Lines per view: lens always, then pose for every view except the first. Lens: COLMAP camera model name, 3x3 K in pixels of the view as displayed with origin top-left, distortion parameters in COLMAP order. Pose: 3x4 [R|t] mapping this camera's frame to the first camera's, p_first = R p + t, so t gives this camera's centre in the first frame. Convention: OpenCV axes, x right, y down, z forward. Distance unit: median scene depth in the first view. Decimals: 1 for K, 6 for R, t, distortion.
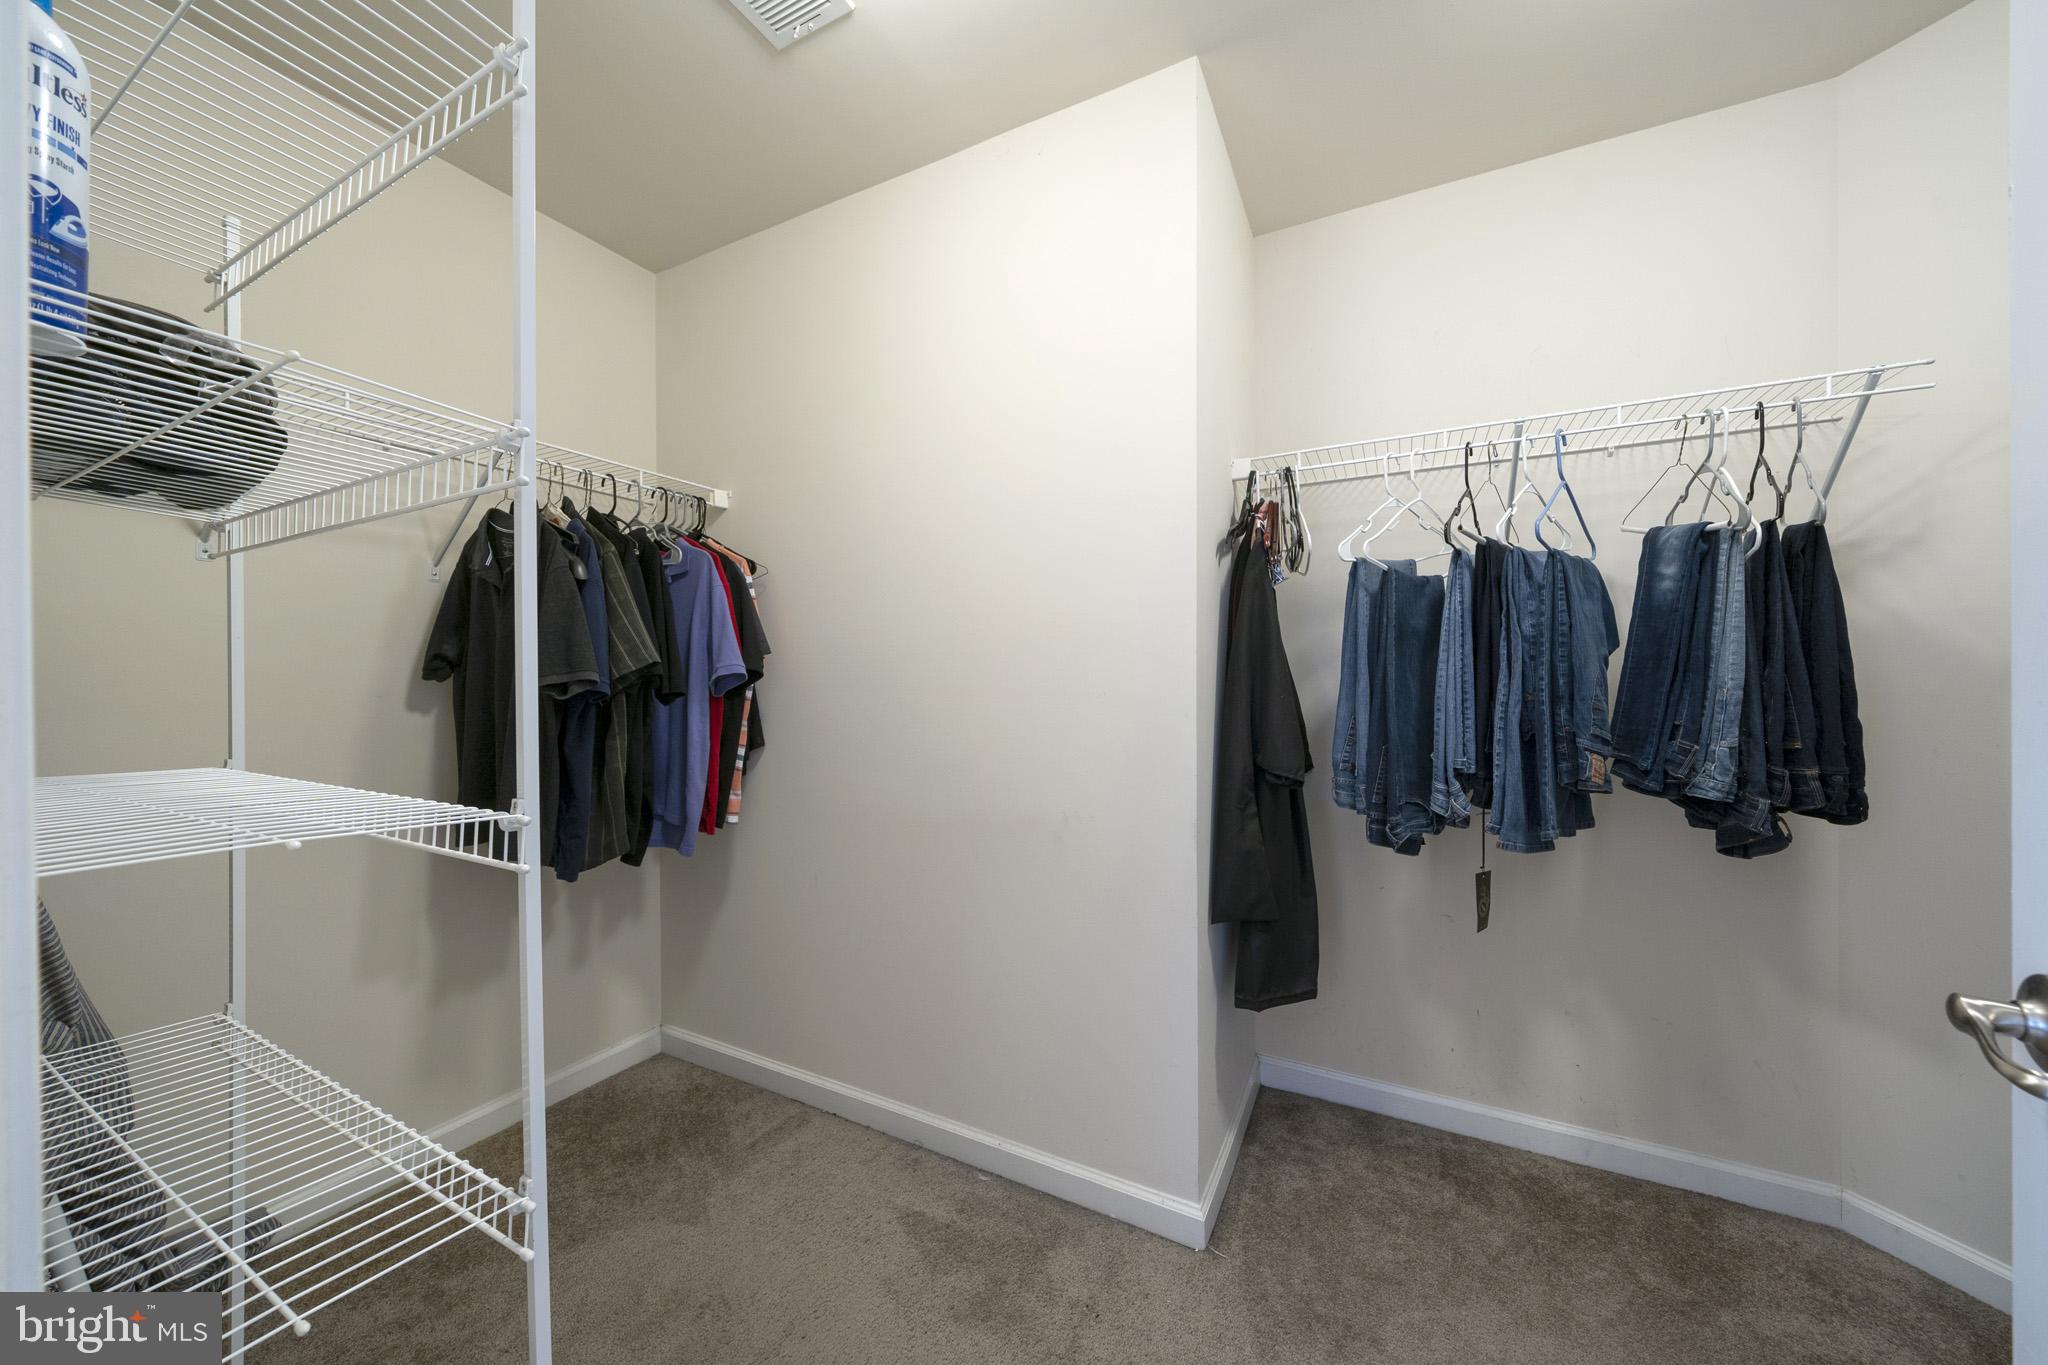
lens RADIAL K [[720.0, 0, 1010.4], [0, 720.0, 677.1], [0, 0, 1]] dist [0.000747, -0.000058]
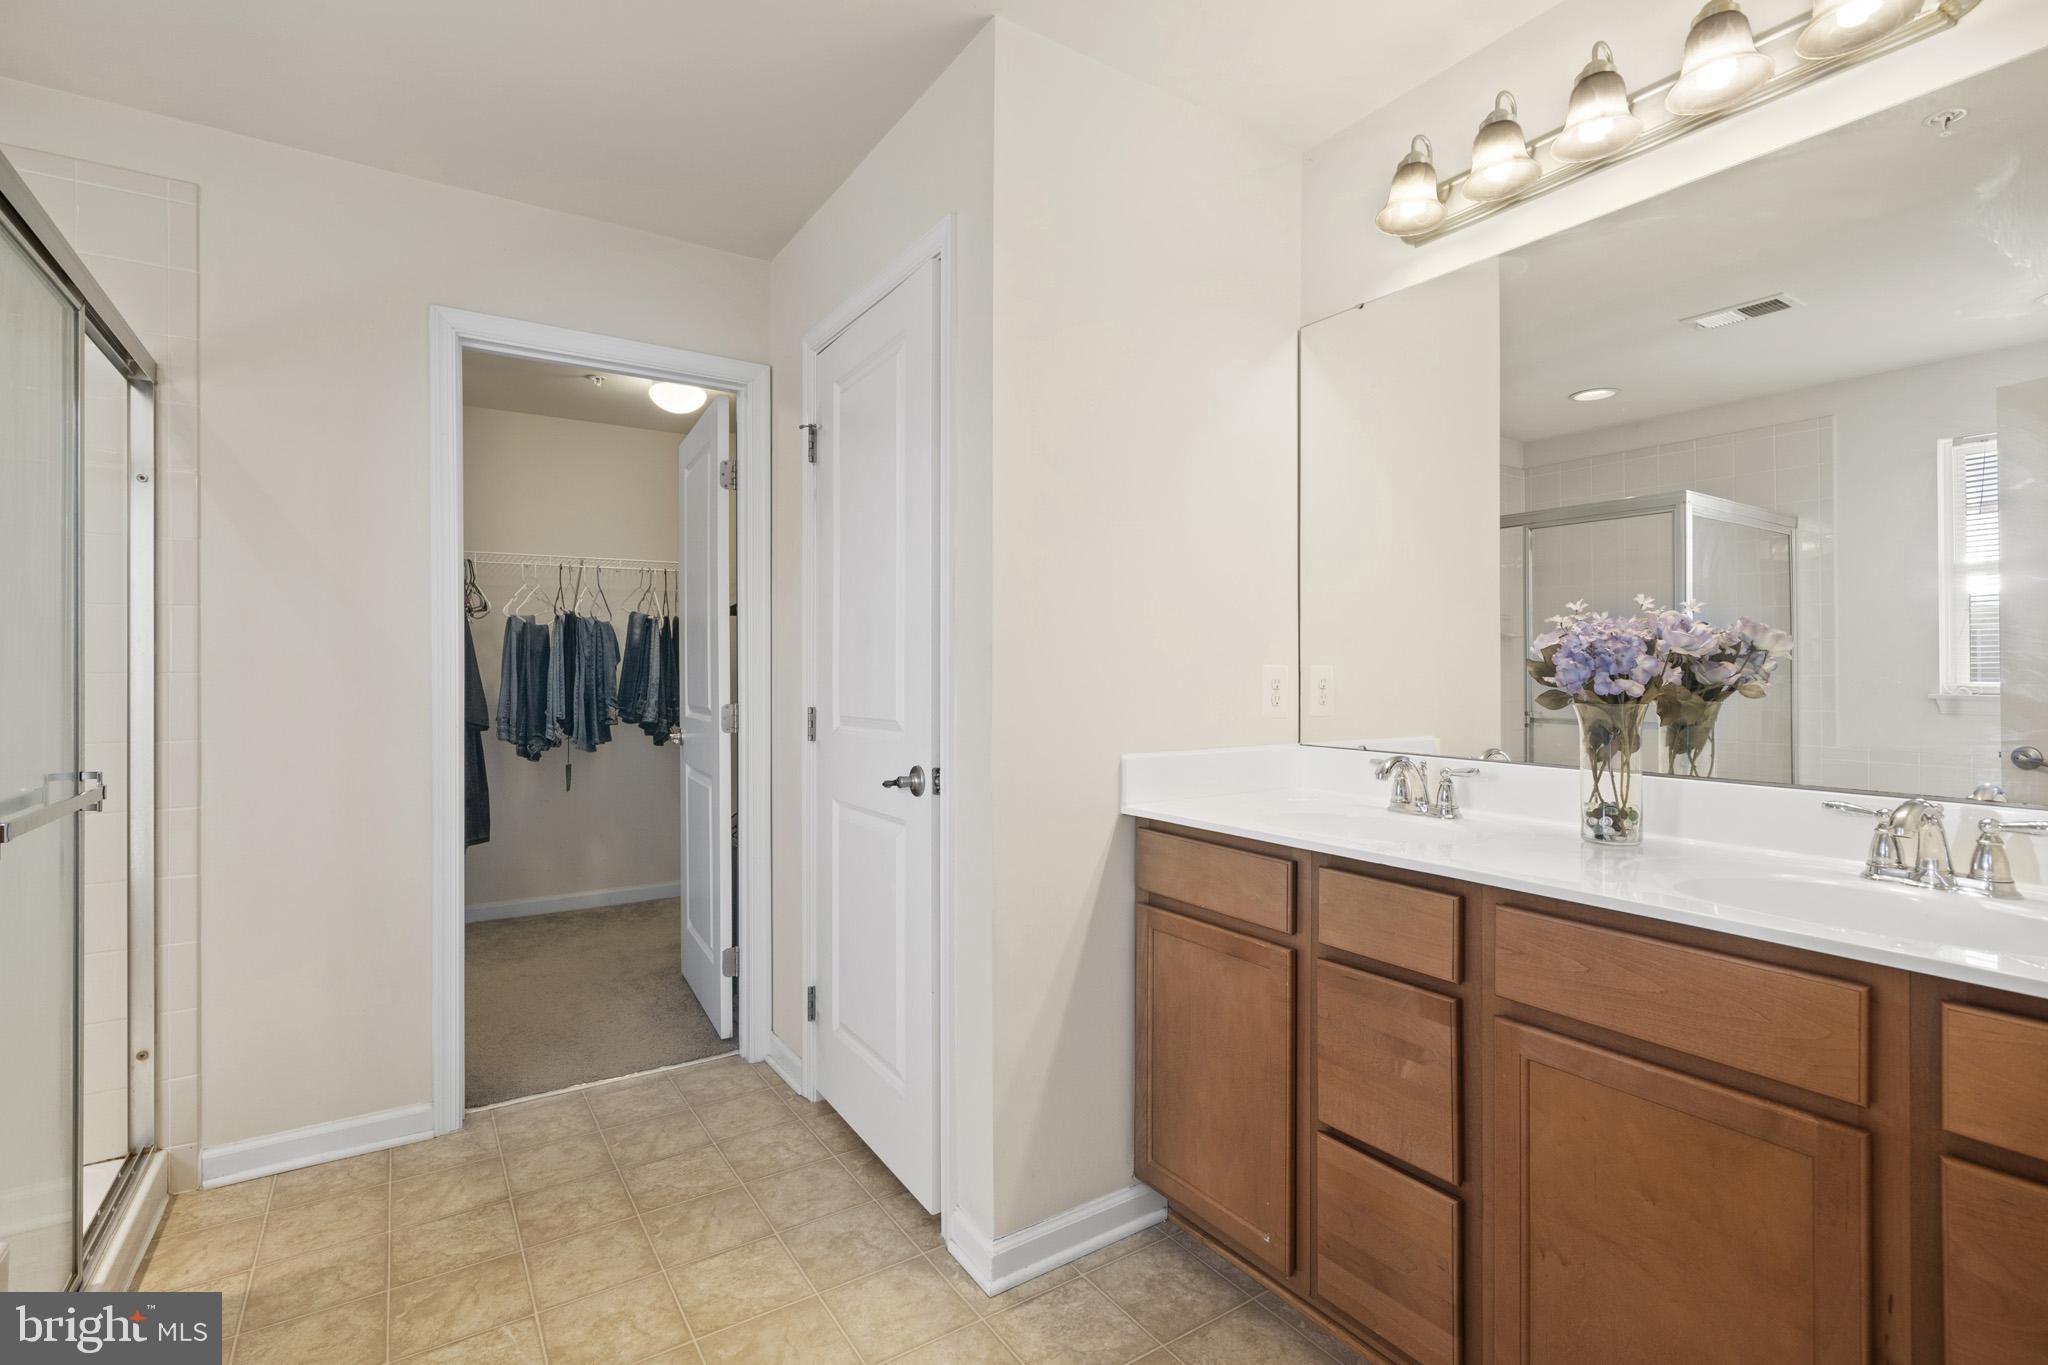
lens RADIAL K [[891.3, 0, 1008.8], [0, 891.3, 677.6], [0, 0, 1]] dist [0.006499, 0.000101]
pose [[0.449407, -0.002810, 0.893322, -1.162036], [0.002862, 0.999994, 0.001706, 0.007256], [-0.893322, 0.001790, 0.449413, -1.410218]]
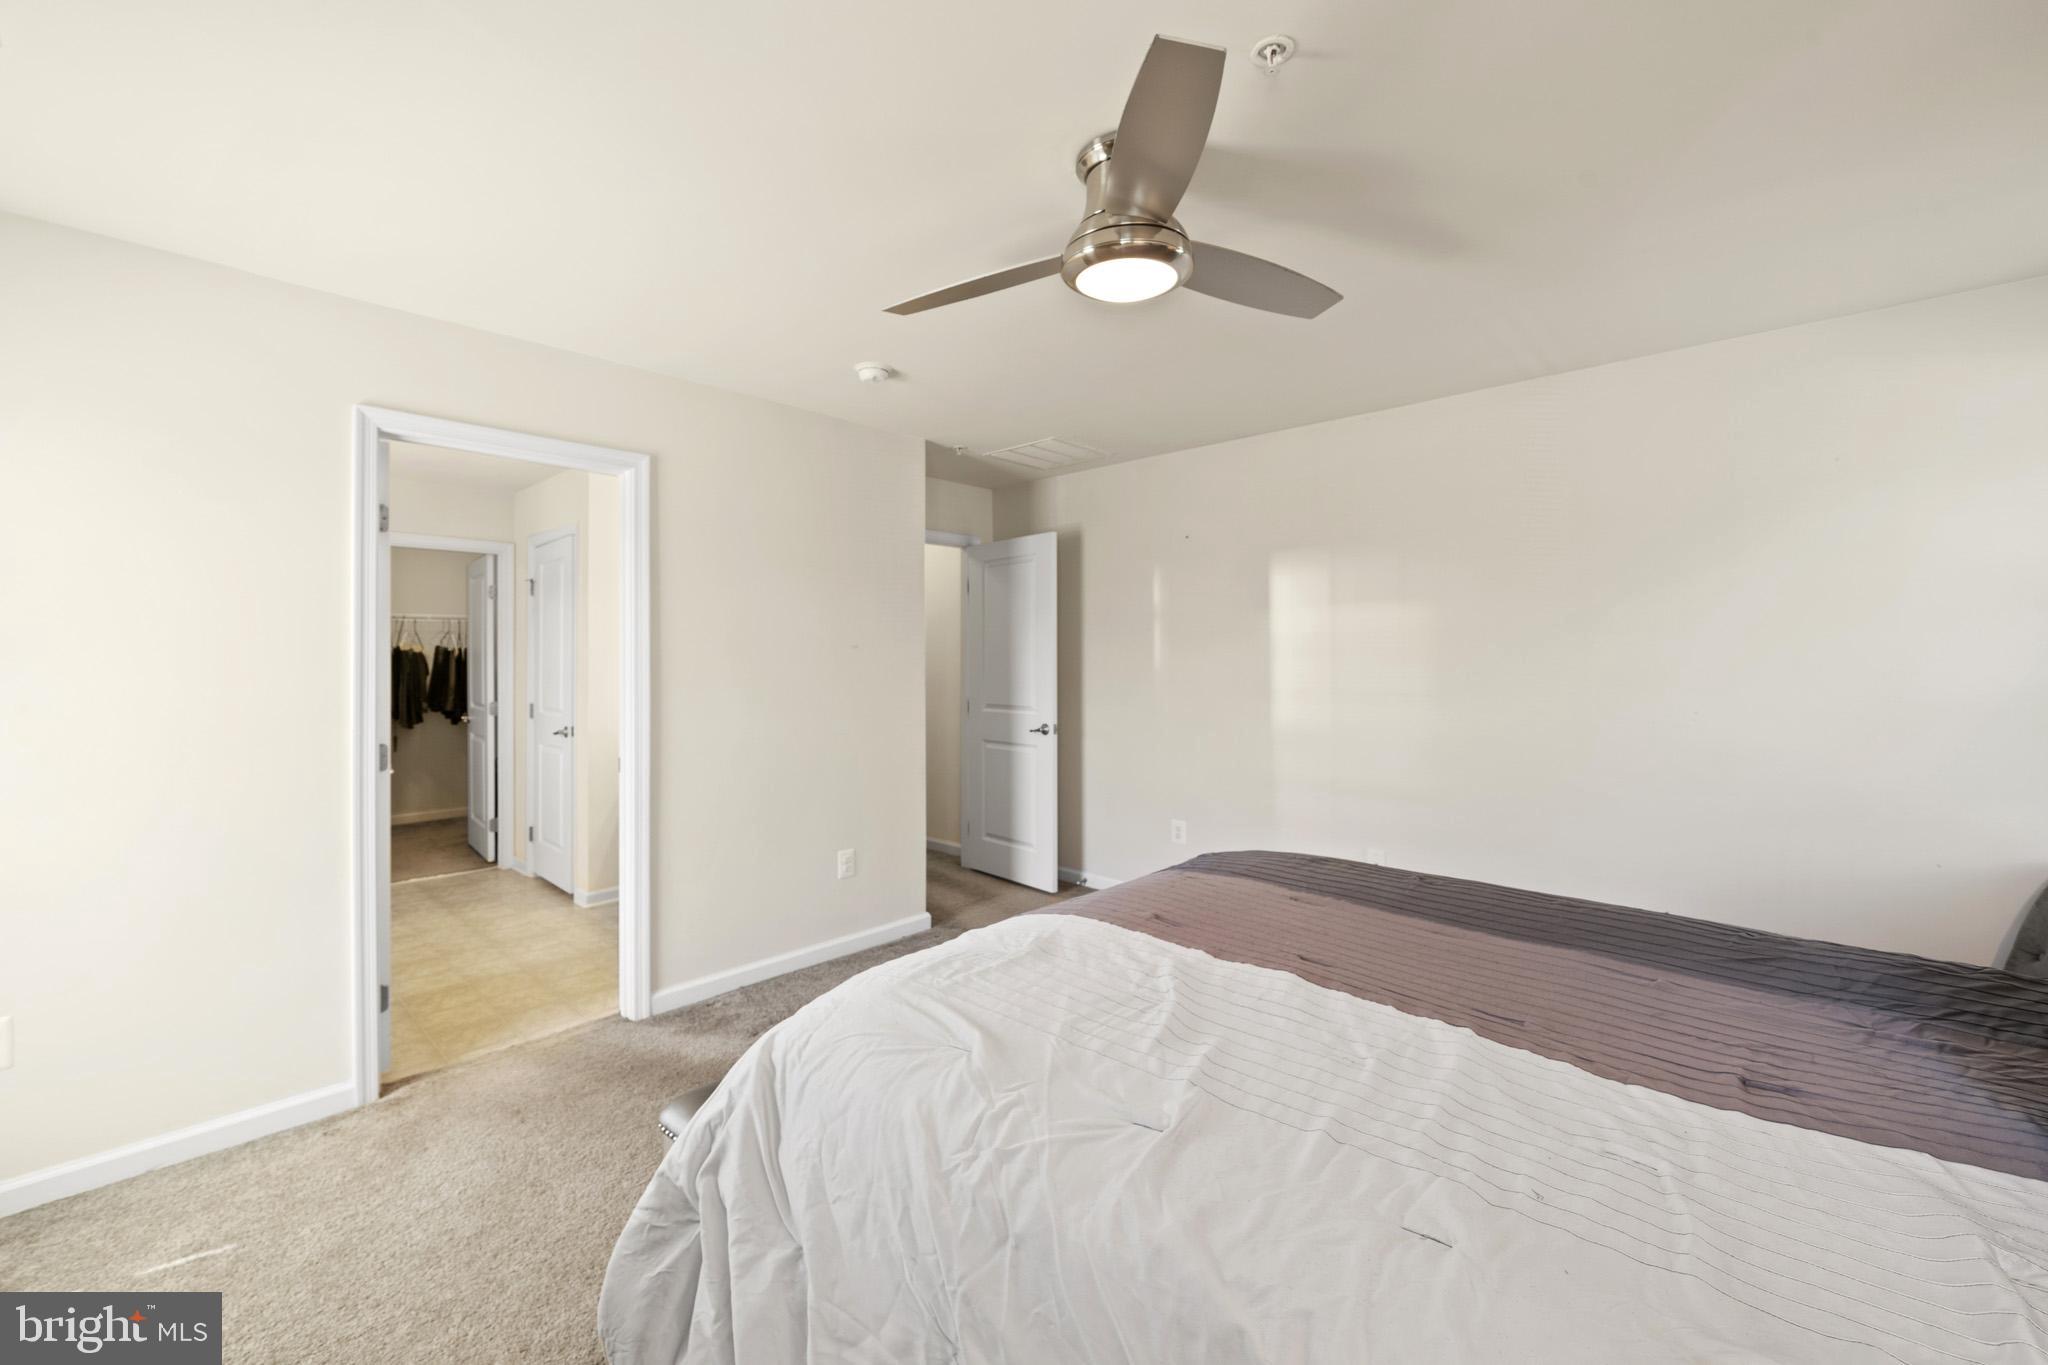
lens RADIAL K [[841.0, 0, 1023.2], [0, 841.0, 666.0], [0, 0, 1]] dist [-0.002950, 0.000495]
pose [[0.240351, -0.001407, 0.970685, -2.785122], [-0.000166, 0.999999, 0.001490, -0.098772], [-0.970686, -0.000519, 0.240350, -3.203052]]
